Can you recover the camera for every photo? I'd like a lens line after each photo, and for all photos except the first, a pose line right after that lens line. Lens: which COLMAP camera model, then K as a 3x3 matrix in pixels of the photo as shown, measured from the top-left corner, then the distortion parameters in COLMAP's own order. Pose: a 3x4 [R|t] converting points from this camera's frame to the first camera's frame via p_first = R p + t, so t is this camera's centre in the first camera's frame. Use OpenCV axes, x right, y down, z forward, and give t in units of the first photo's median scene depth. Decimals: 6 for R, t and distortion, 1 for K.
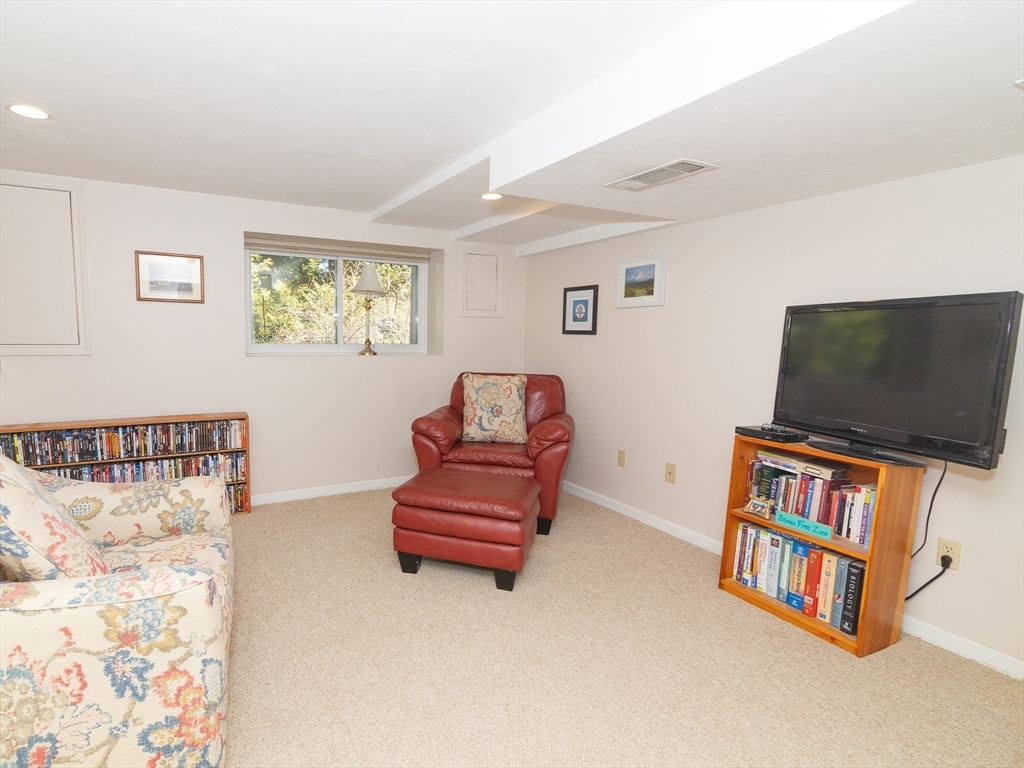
lens RADIAL K [[523.8, 0, 506.2], [0, 523.8, 383.4], [0, 0, 1]] dist [0.004230, -0.004379]
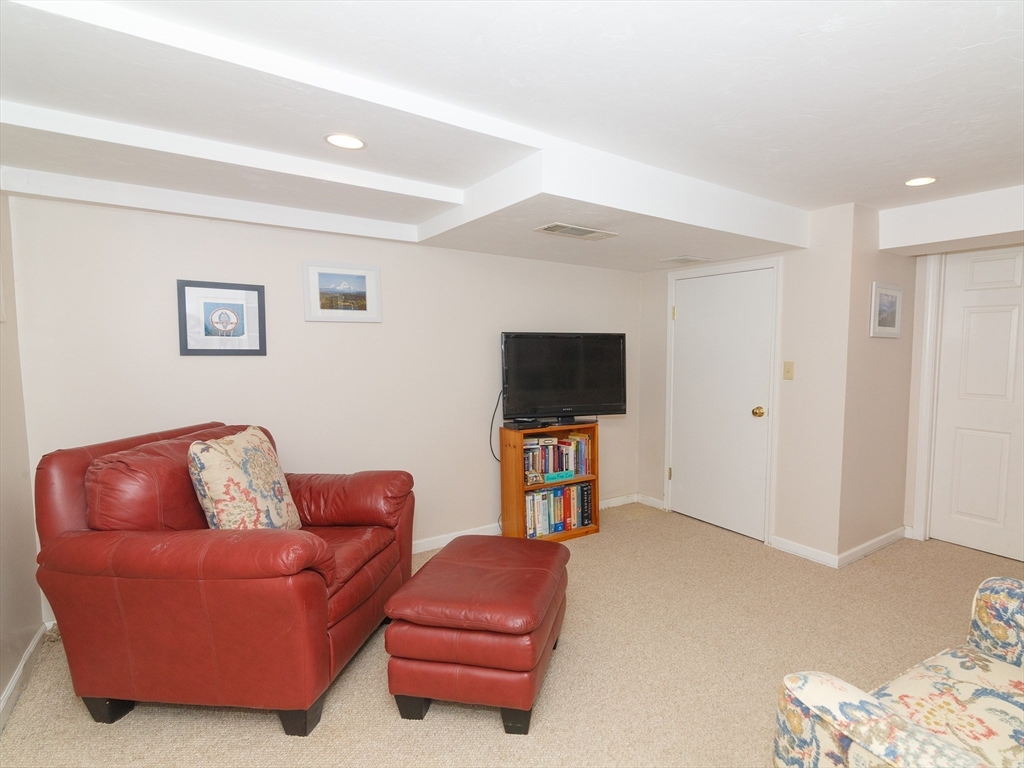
lens RADIAL K [[523.8, 0, 510.0], [0, 523.8, 386.4], [0, 0, 1]] dist [0.004230, -0.004379]
pose [[-0.047069, -0.089025, 0.994917, -1.179933], [0.087878, 0.991790, 0.092902, -0.186907], [-0.995019, 0.091804, -0.038859, 1.484568]]
